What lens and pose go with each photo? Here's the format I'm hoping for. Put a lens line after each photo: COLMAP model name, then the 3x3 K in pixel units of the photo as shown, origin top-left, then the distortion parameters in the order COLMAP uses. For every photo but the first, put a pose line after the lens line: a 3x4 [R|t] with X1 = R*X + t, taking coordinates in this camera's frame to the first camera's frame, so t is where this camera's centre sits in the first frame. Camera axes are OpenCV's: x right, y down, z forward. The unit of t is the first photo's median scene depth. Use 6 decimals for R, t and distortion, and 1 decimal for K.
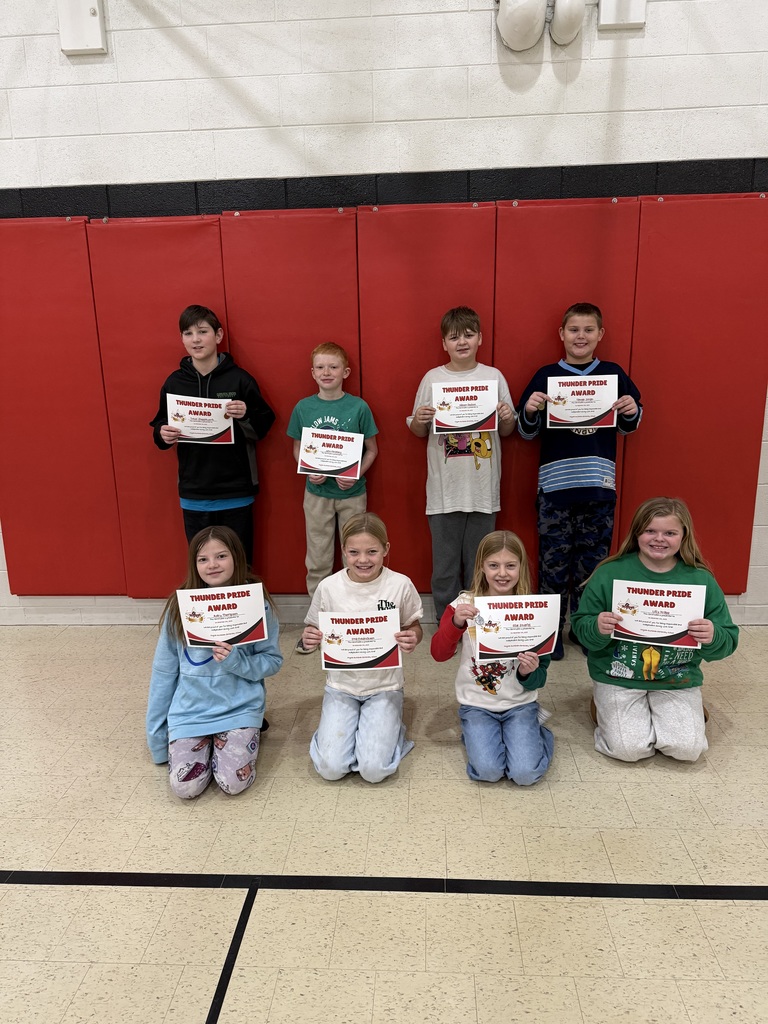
lens RADIAL K [[712.4, 0, 373.8], [0, 712.4, 529.5], [0, 0, 1]] dist [0.005380, -0.007023]
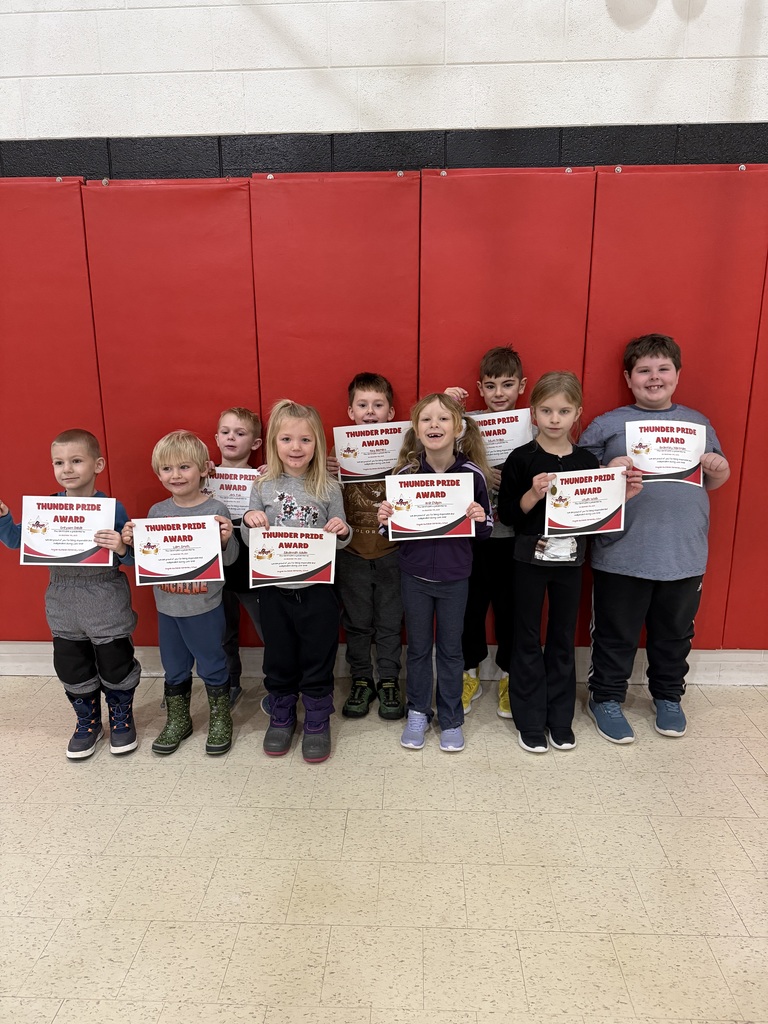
lens RADIAL K [[712.4, 0, 366.4], [0, 712.4, 525.1], [0, 0, 1]] dist [0.005380, -0.007023]
pose [[0.999832, 0.012762, 0.013127, -0.091217], [-0.012678, 0.999899, -0.006429, -0.047689], [-0.013208, 0.006262, 0.999893, 0.202497]]
